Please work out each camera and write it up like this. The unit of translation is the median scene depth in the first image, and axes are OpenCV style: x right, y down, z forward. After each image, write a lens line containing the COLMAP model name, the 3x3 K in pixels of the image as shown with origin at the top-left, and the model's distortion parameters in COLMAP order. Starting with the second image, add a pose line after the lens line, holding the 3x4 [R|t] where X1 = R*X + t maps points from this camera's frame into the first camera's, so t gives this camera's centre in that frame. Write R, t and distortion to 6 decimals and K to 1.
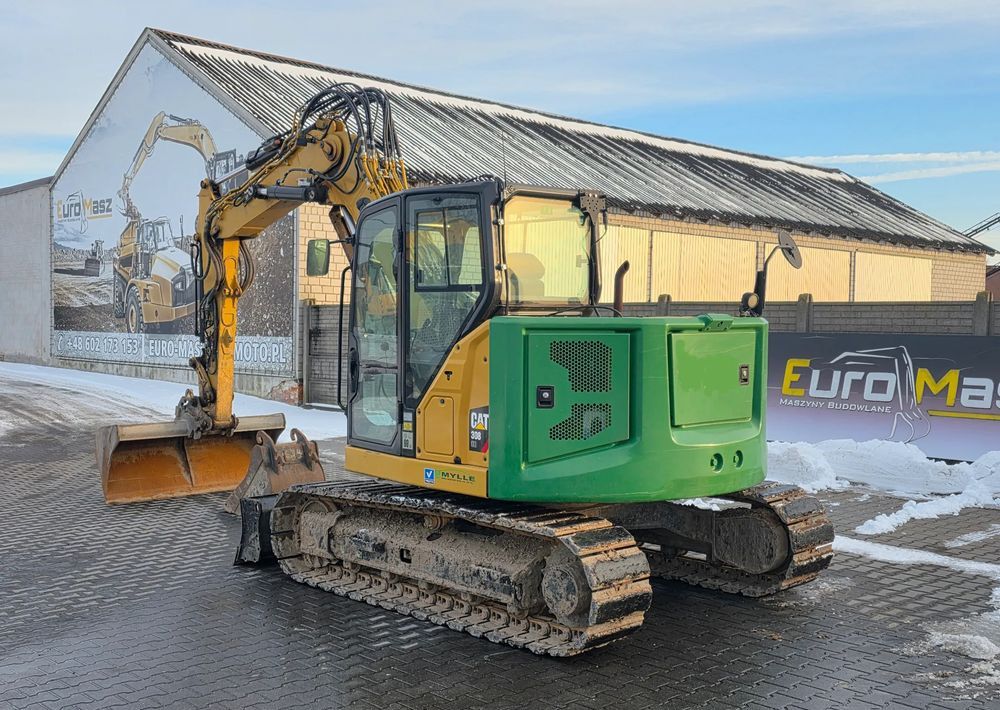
lens RADIAL K [[1133.6, 0, 490.4], [0, 1133.6, 349.6], [0, 0, 1]] dist [0.077136, 0.000000]
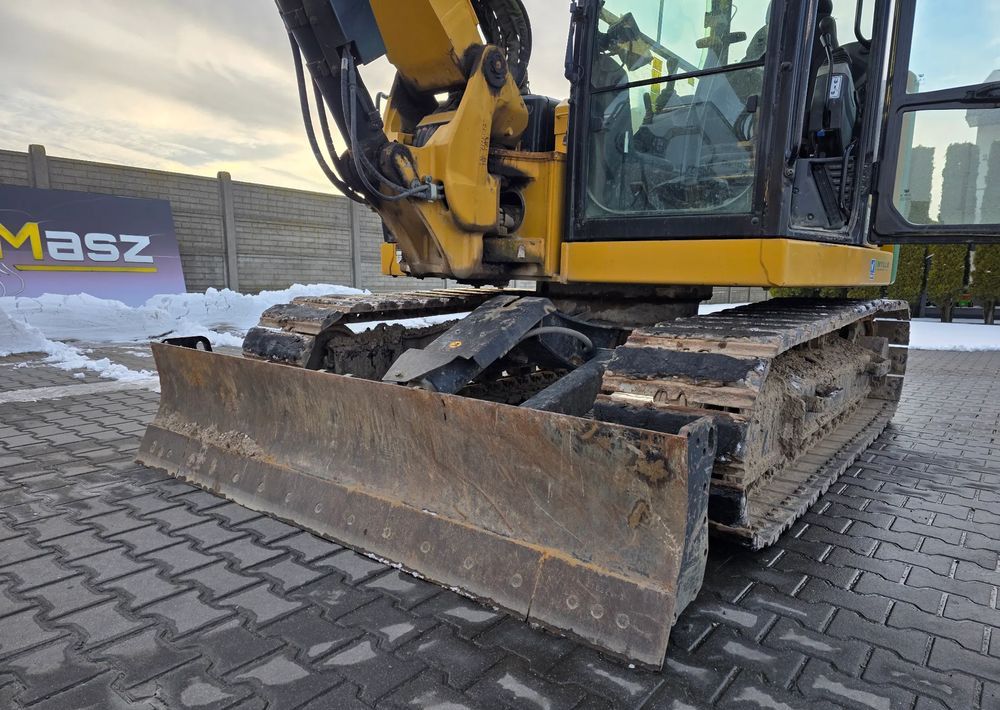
lens RADIAL K [[668.1, 0, 505.0], [0, 668.1, 379.7], [0, 0, 1]] dist [0.062075, -0.049901]
pose [[-0.158091, -0.163892, 0.973728, -0.137931], [0.009363, 0.985836, 0.167450, 0.031611], [-0.987380, 0.035589, -0.154318, 0.390173]]
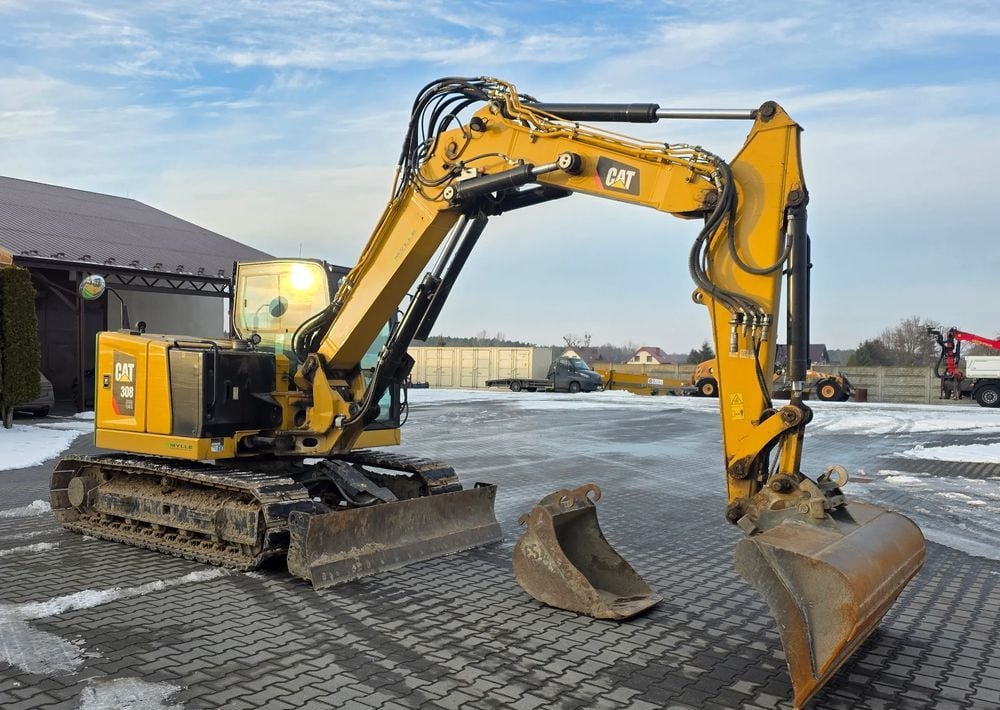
lens RADIAL K [[825.9, 0, 490.5], [0, 825.9, 367.2], [0, 0, 1]] dist [0.085569, -0.093797]
pose [[-0.978391, -0.027765, -0.204889, -0.006537], [-0.033367, 0.999156, 0.023941, -0.009064], [0.204051, 0.030260, -0.978492, 0.695203]]
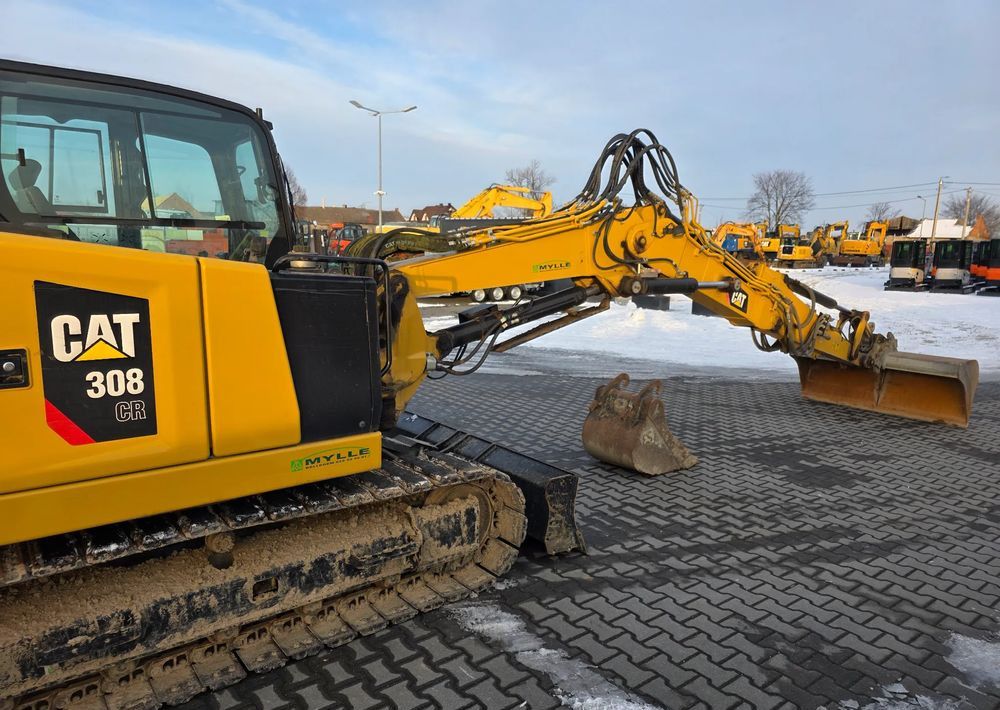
lens RADIAL K [[668.1, 0, 498.5], [0, 668.1, 364.5], [0, 0, 1]] dist [0.062075, -0.049901]
pose [[-0.098983, 0.162669, -0.981703, 0.158665], [-0.046624, 0.984706, 0.167868, -0.010849], [0.993996, 0.062387, -0.089885, 0.427920]]
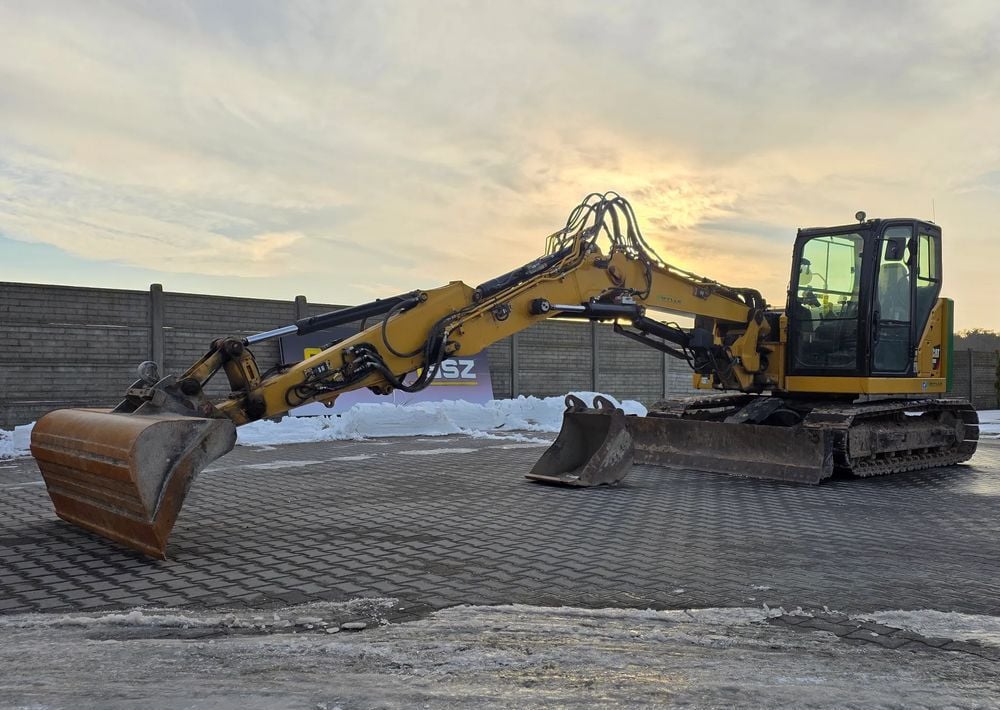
lens RADIAL K [[908.2, 0, 499.8], [0, 908.2, 381.1], [0, 0, 1]] dist [0.071985, 0.000000]
pose [[0.031544, -0.016018, 0.999374, -0.444491], [0.019889, 0.999684, 0.015395, 0.020469], [-0.999304, 0.019391, 0.031852, 0.479082]]
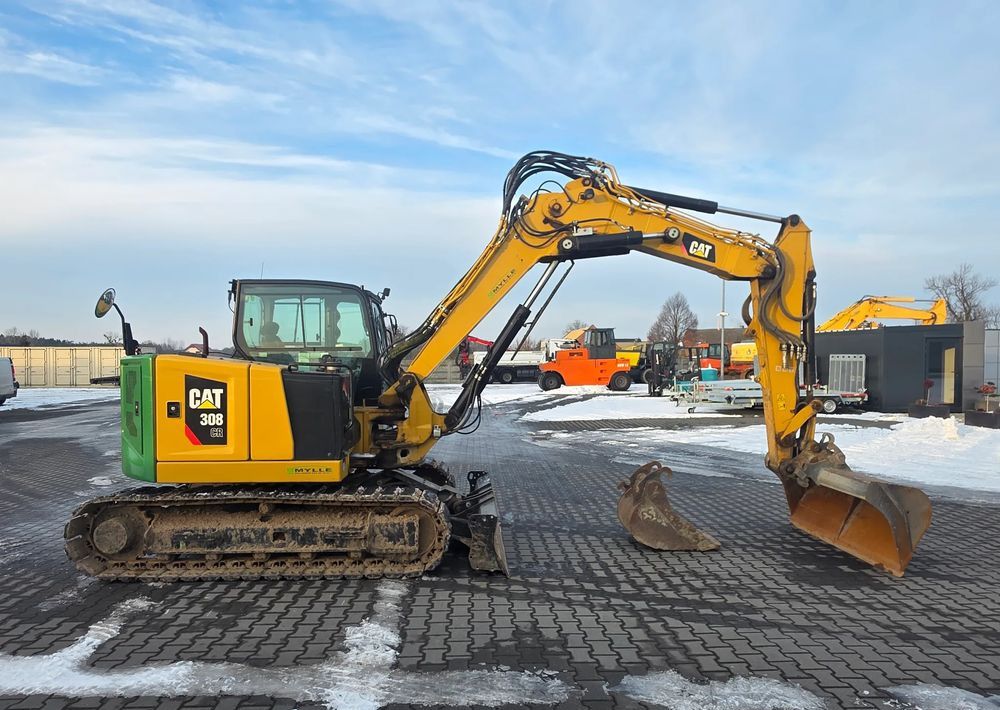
lens RADIAL K [[633.6, 0, 491.8], [0, 633.6, 373.3], [0, 0, 1]] dist [0.007012, -0.002014]
pose [[-0.657803, 0.006367, -0.753163, 0.165251], [-0.022962, 0.999330, 0.028503, -0.012517], [0.752840, 0.036043, -0.657216, 0.579618]]
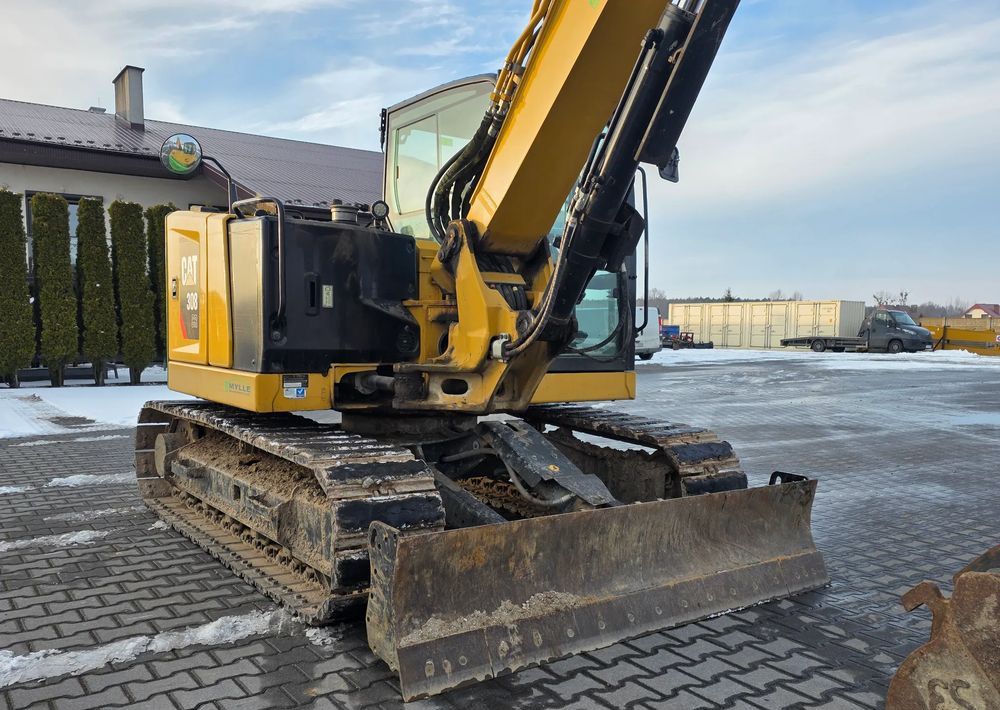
lens RADIAL K [[825.9, 0, 501.1], [0, 825.9, 379.3], [0, 0, 1]] dist [0.085569, -0.093797]
pose [[-0.992345, -0.029998, 0.119797, -0.033935], [-0.019252, 0.995767, 0.089871, 0.011481], [-0.121986, 0.086877, -0.988722, 0.547508]]
